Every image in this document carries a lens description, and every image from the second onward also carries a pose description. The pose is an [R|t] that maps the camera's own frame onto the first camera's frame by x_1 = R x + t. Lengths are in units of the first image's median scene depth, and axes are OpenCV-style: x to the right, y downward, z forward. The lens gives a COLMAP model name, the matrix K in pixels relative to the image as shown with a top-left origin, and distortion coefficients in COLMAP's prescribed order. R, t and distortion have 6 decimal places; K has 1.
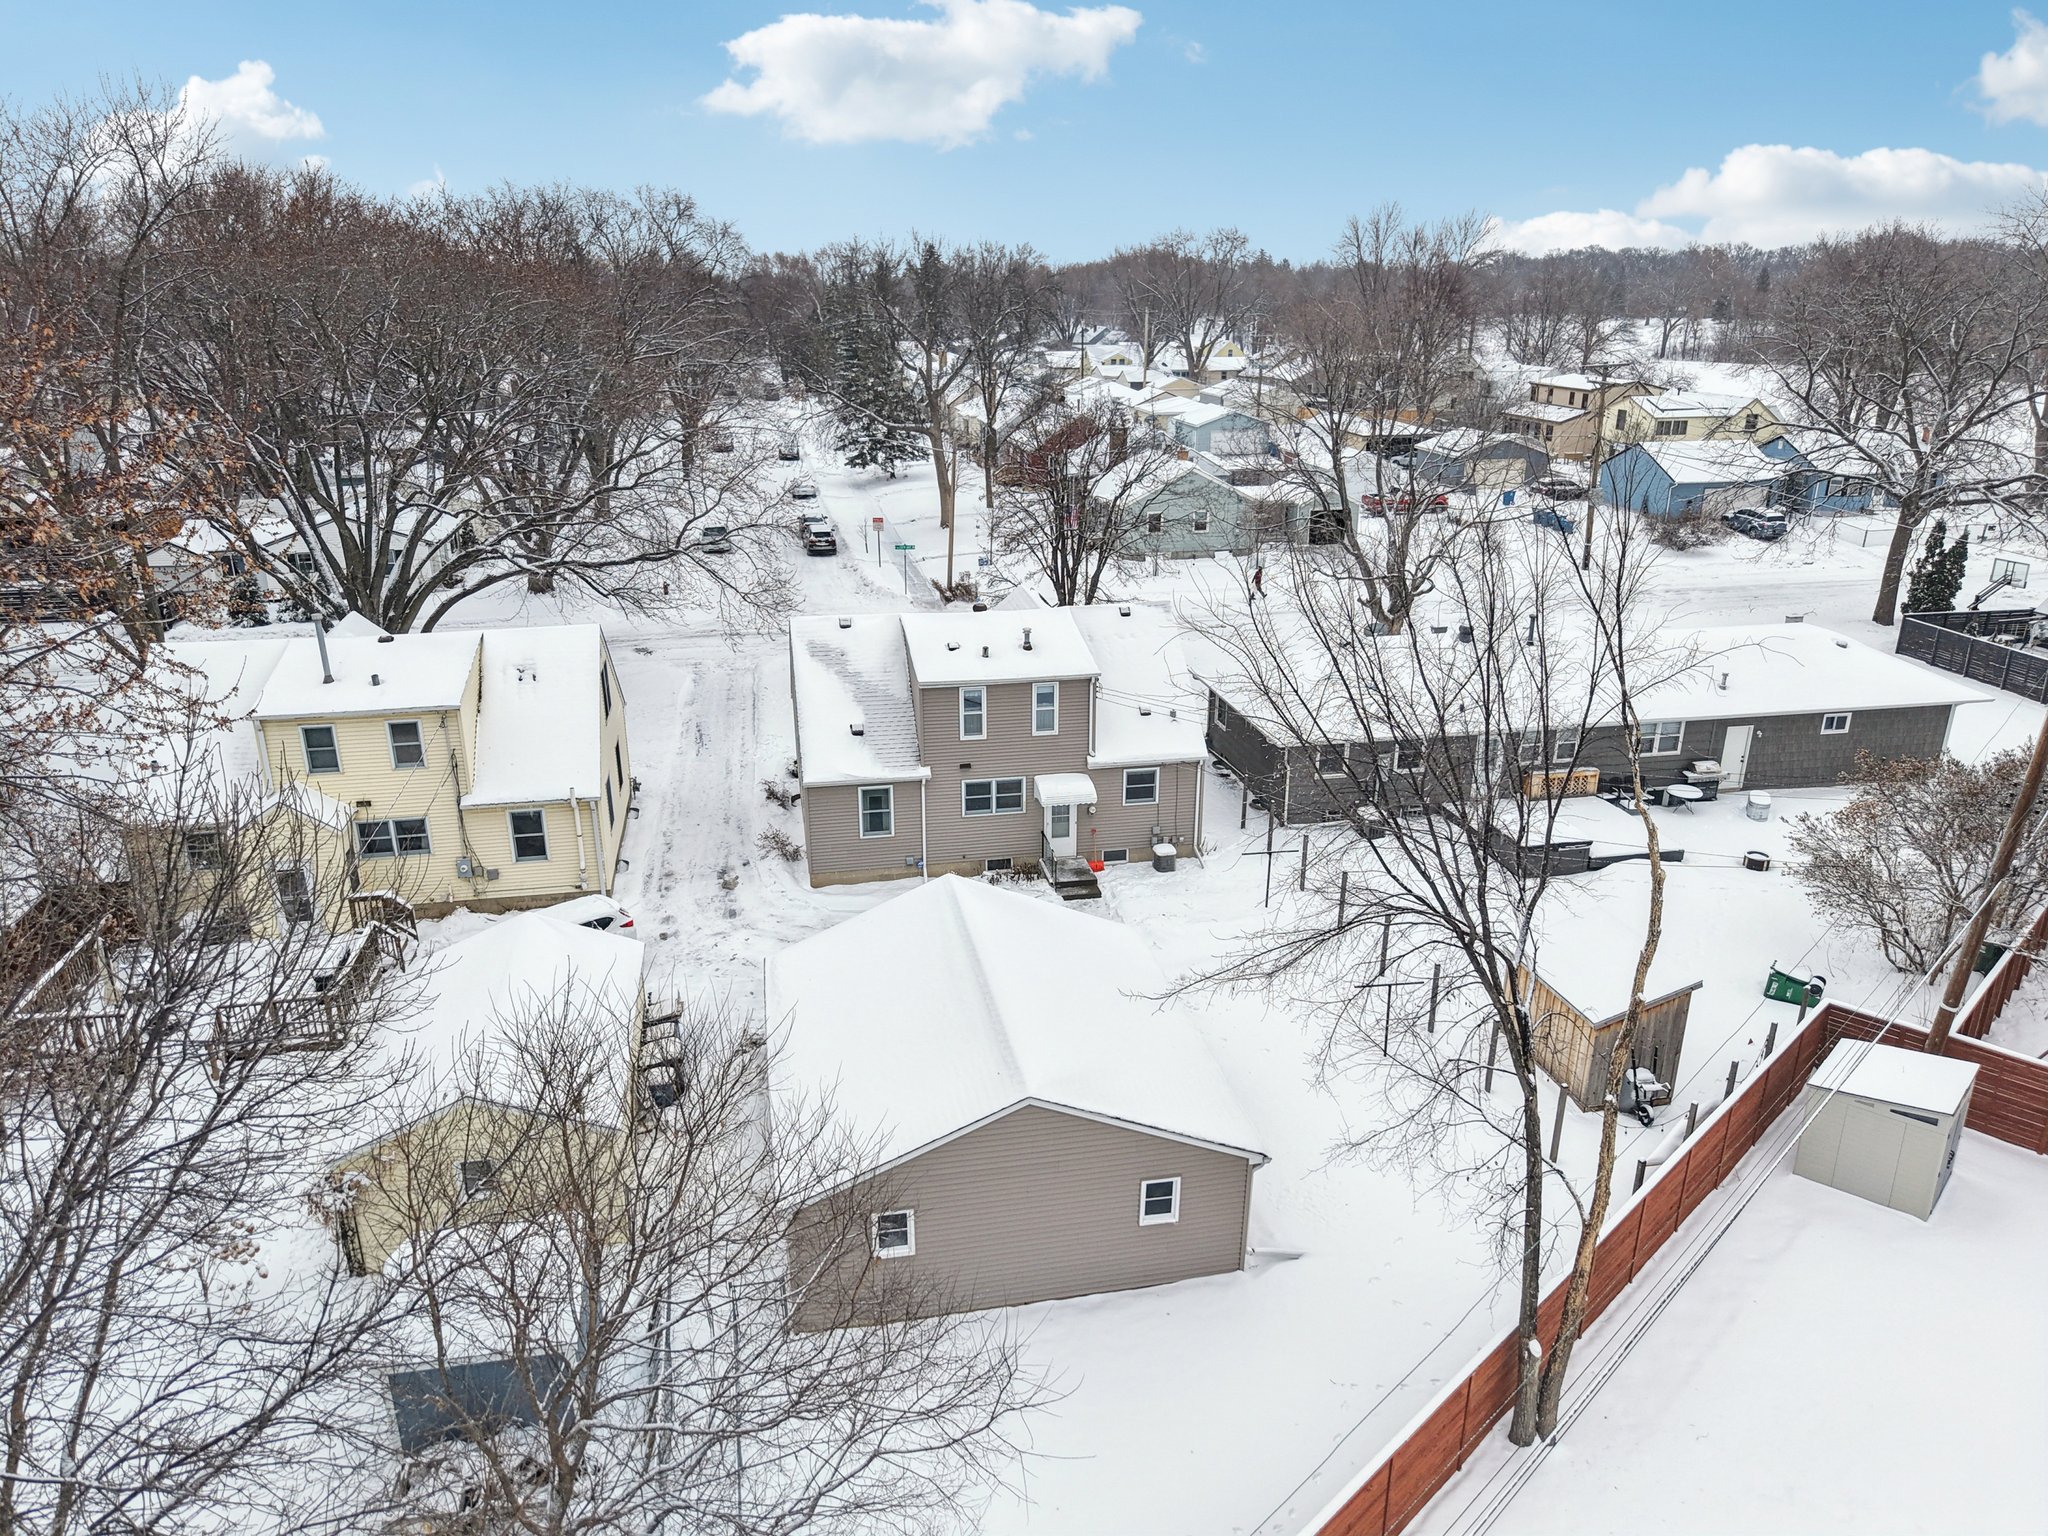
lens RADIAL K [[1393.1, 0, 1074.6], [0, 1393.1, 780.4], [0, 0, 1]] dist [0.012944, -0.012064]
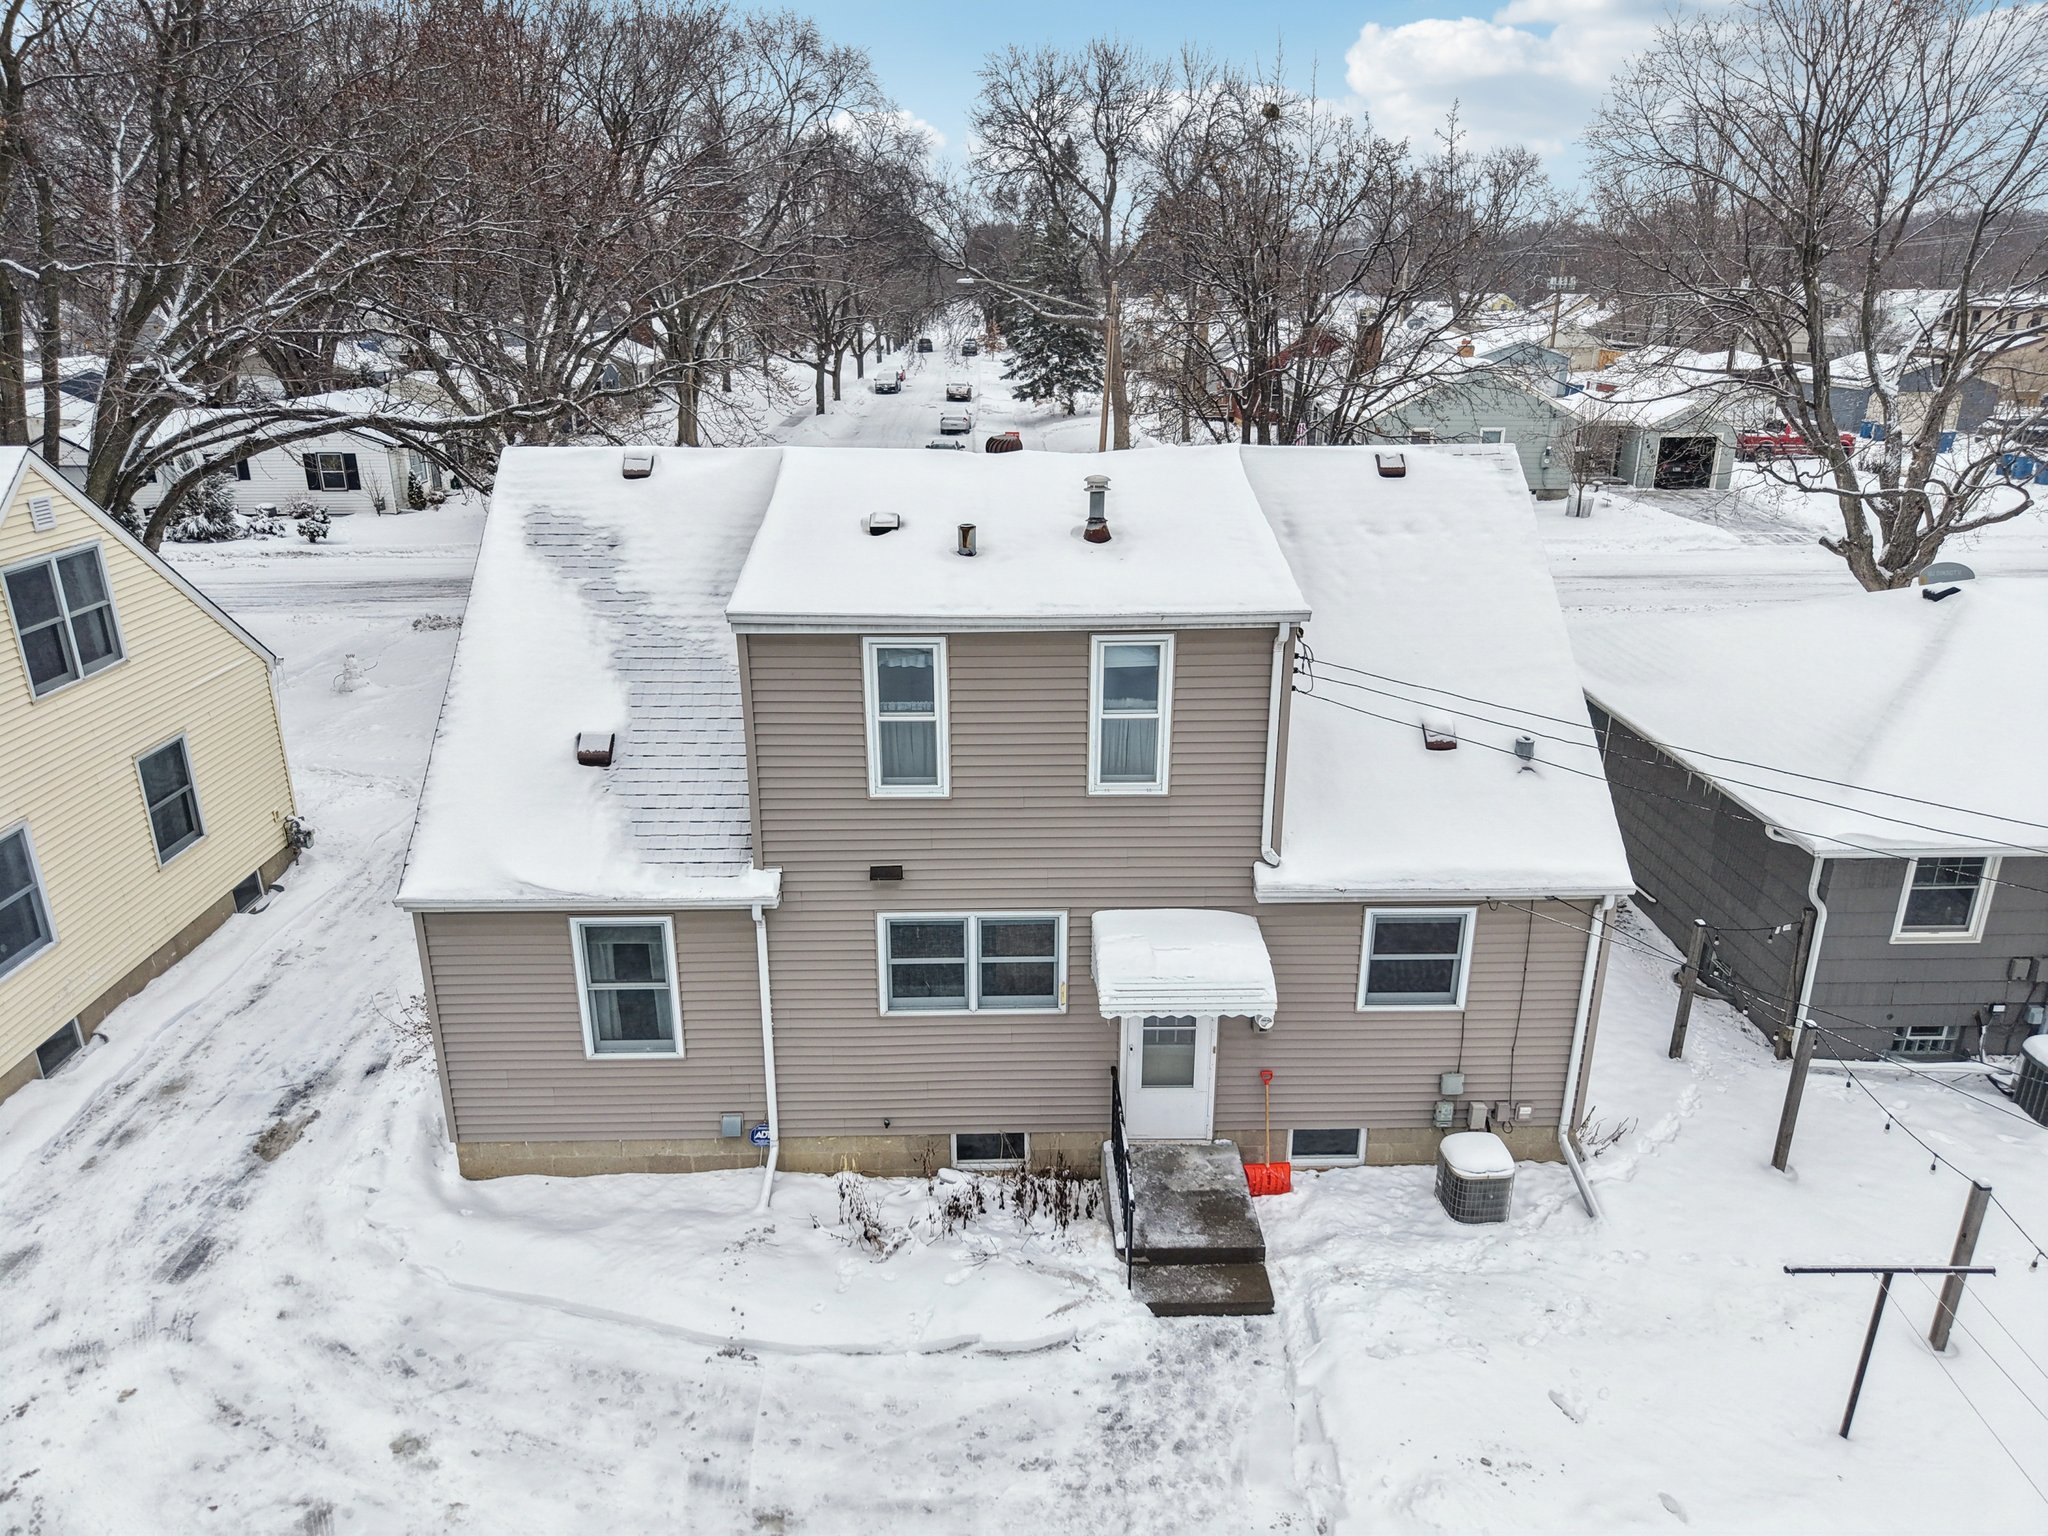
lens RADIAL K [[1393.1, 0, 1035.2], [0, 1393.1, 776.1], [0, 0, 1]] dist [0.012944, -0.012064]
pose [[0.981782, 0.057321, -0.181160, 0.016227], [-0.057995, 0.998316, 0.001581, -0.035344], [0.180946, 0.008954, 0.983452, 0.648432]]
